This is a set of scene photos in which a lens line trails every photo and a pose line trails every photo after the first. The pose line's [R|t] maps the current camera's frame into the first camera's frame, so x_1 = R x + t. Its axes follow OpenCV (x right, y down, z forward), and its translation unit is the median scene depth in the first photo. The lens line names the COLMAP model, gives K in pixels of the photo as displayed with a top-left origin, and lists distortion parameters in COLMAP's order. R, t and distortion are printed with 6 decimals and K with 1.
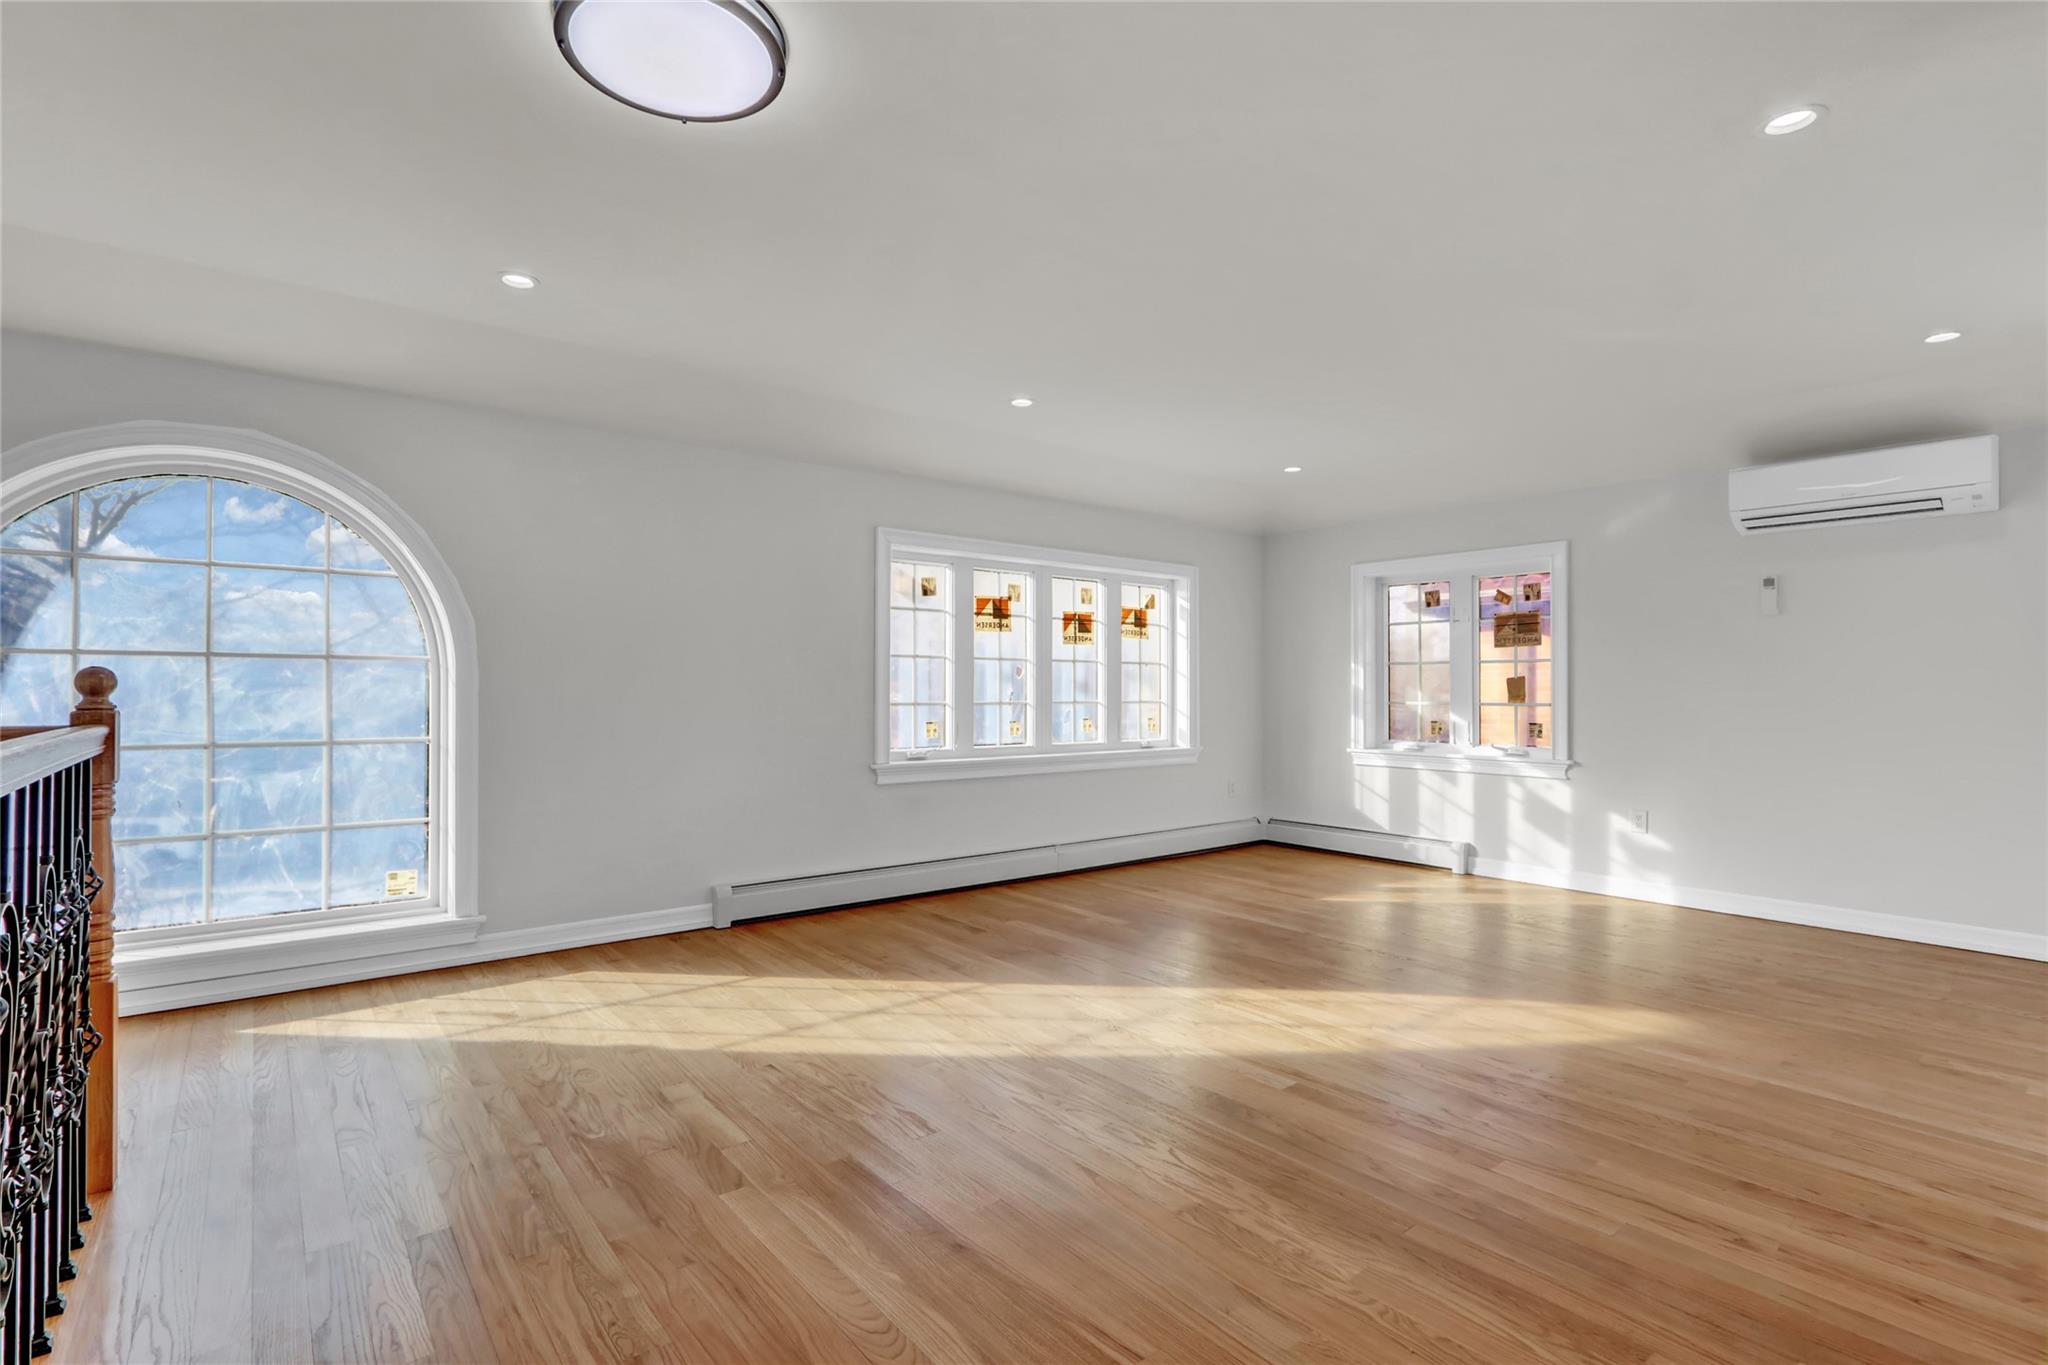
lens RADIAL K [[990.8, 0, 966.2], [0, 990.8, 685.3], [0, 0, 1]] dist [-0.017577, -0.000178]
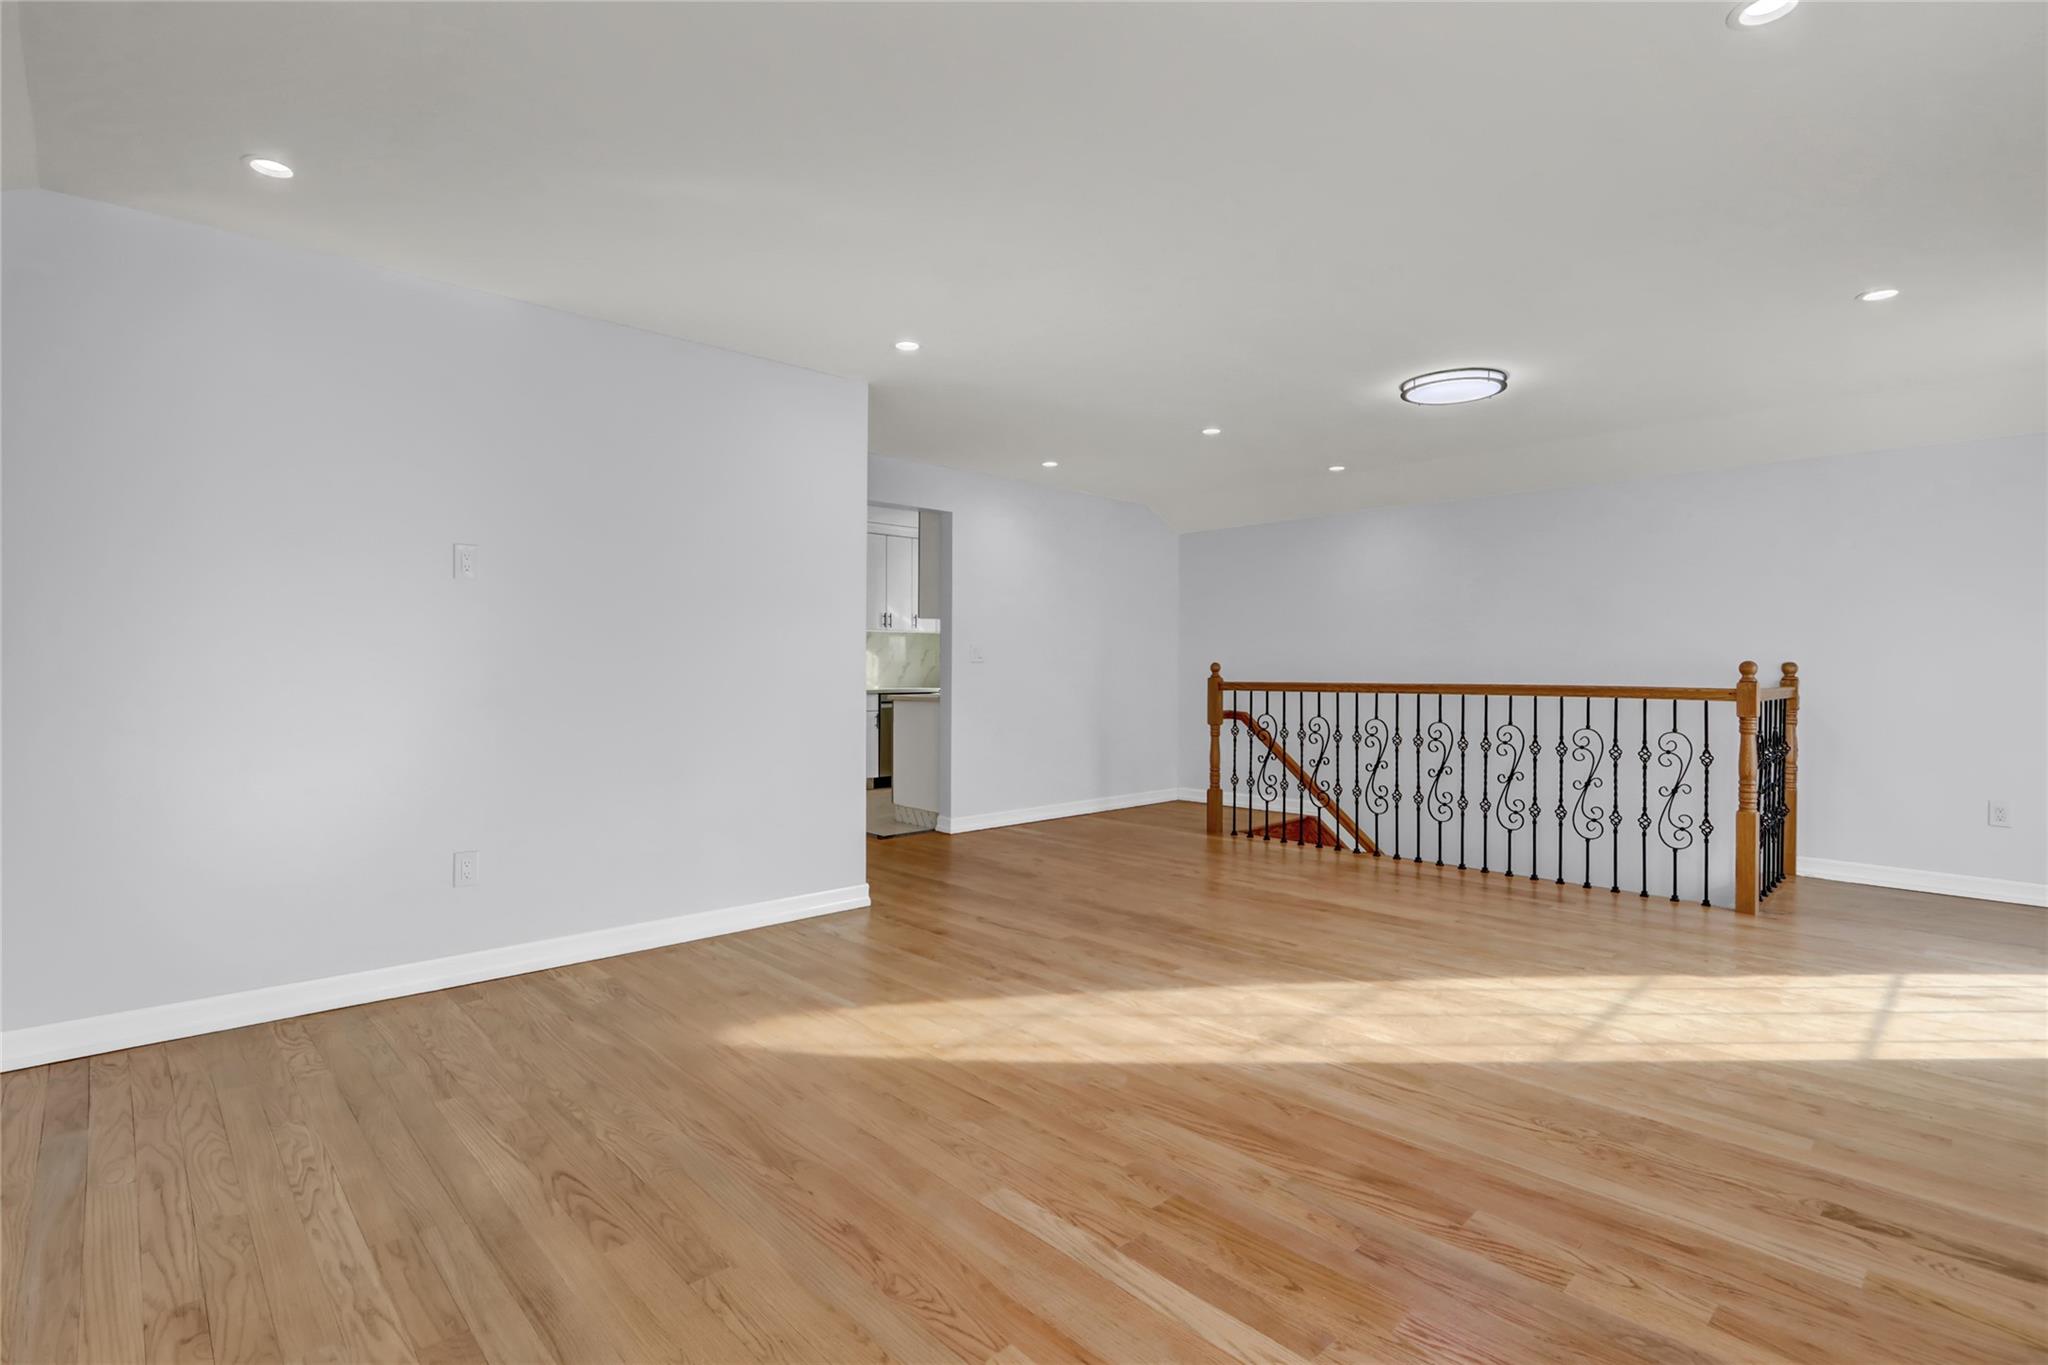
lens RADIAL K [[991.4, 0, 1004.2], [0, 991.4, 693.5], [0, 0, 1]] dist [-0.017057, 0.000797]
pose [[-0.993412, -0.005290, -0.114480, 0.360299], [-0.007628, 0.999771, 0.019992, 0.009100], [0.114348, 0.020734, -0.993224, 1.150306]]
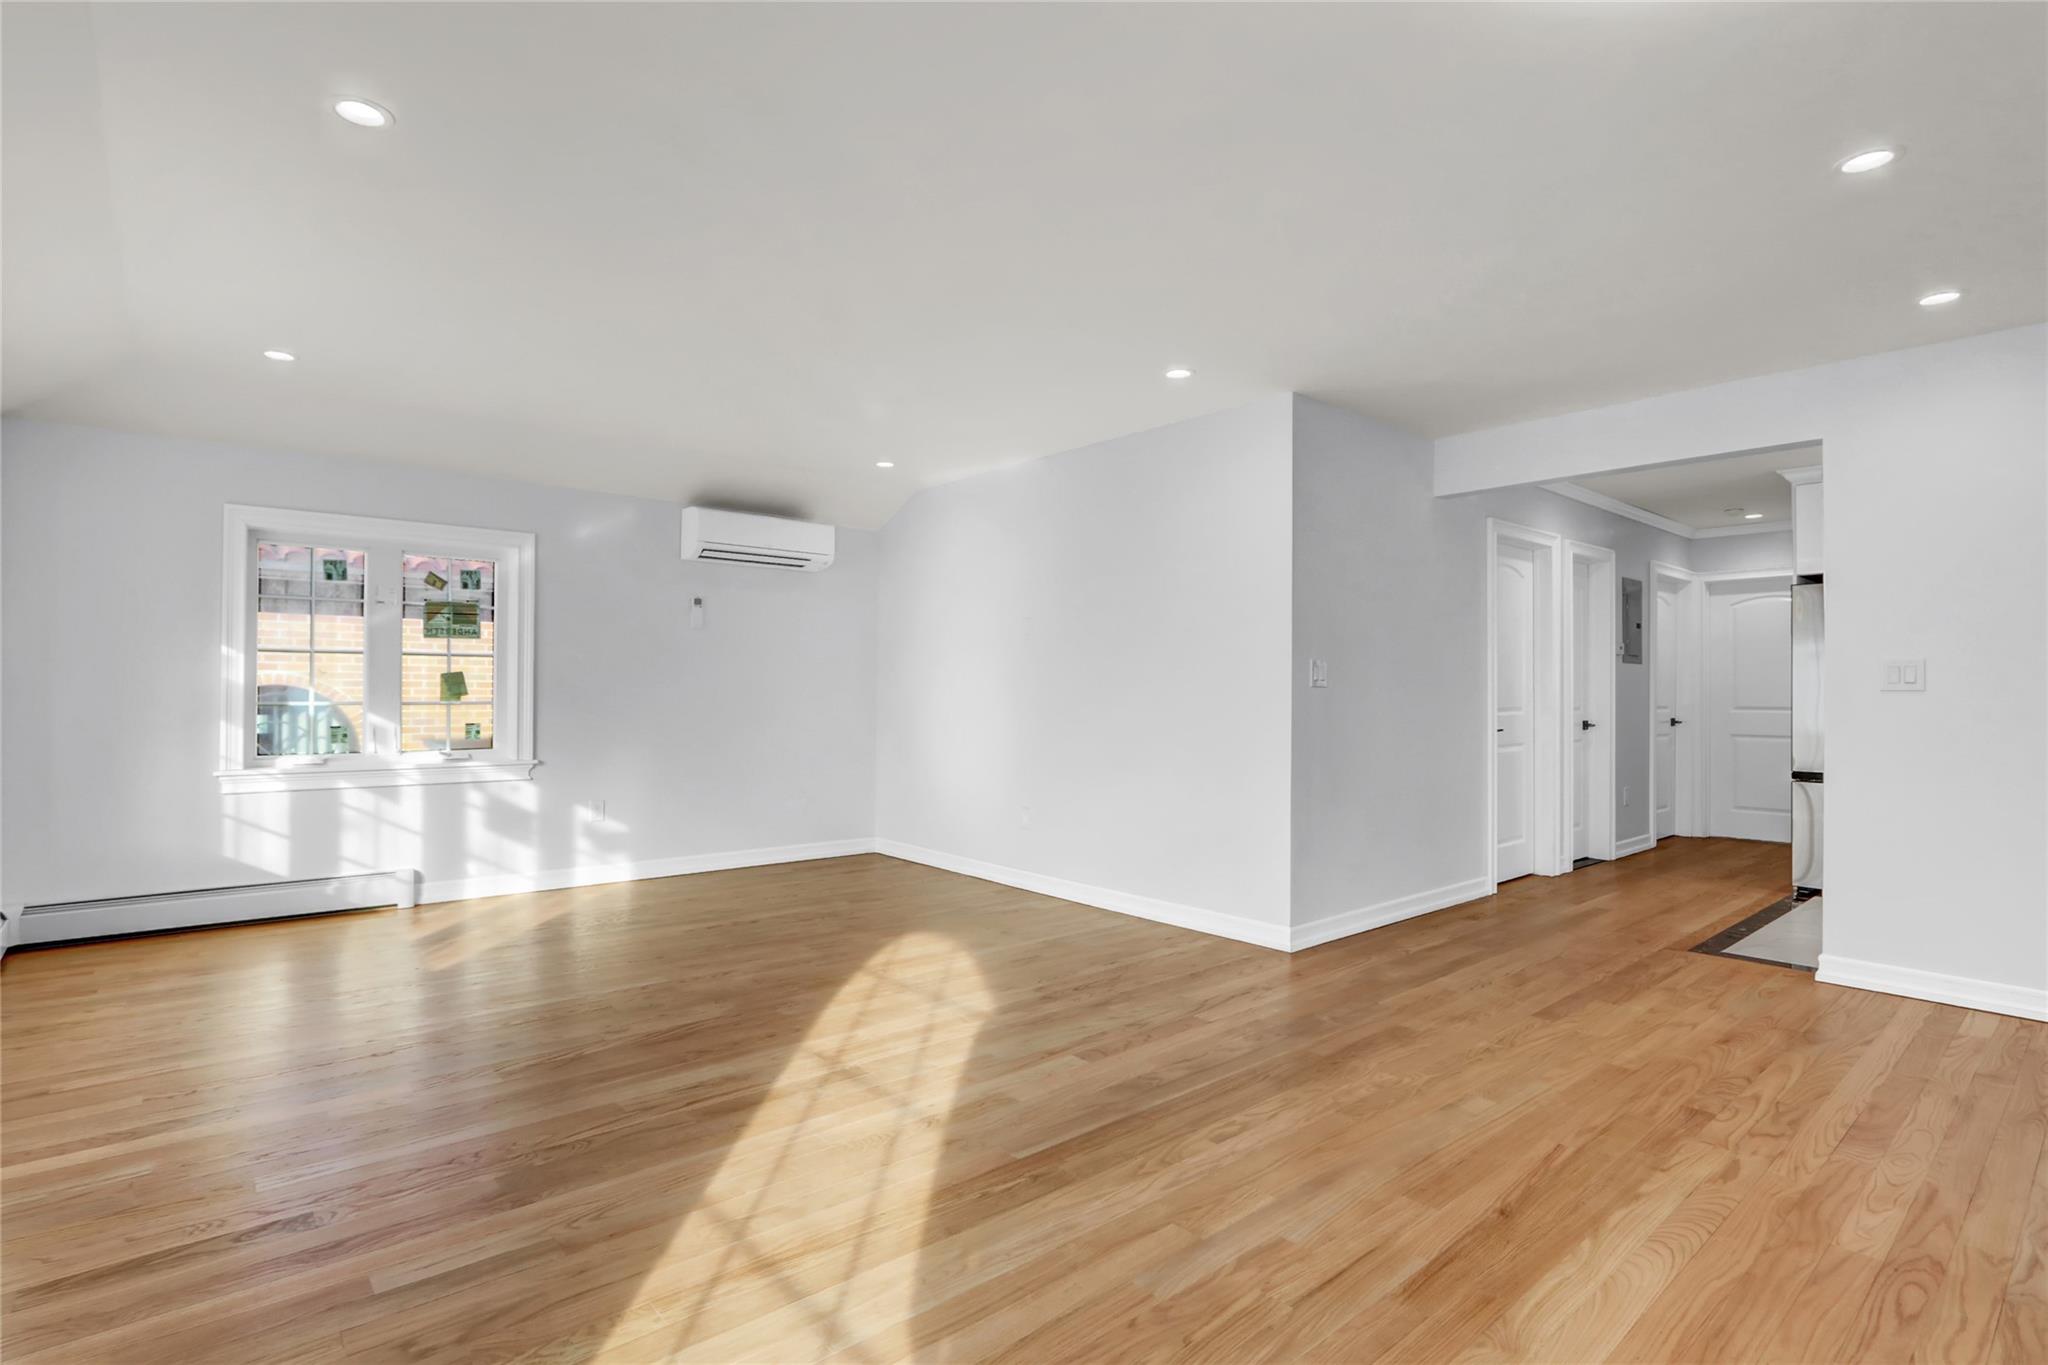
lens RADIAL K [[970.8, 0, 1007.1], [0, 970.8, 687.8], [0, 0, 1]] dist [-0.003618, -0.000517]
pose [[-0.066437, -0.002933, 0.997786, -0.376321], [-0.013467, 0.999907, 0.002042, -0.003189], [-0.997700, -0.013301, -0.066471, 0.588369]]
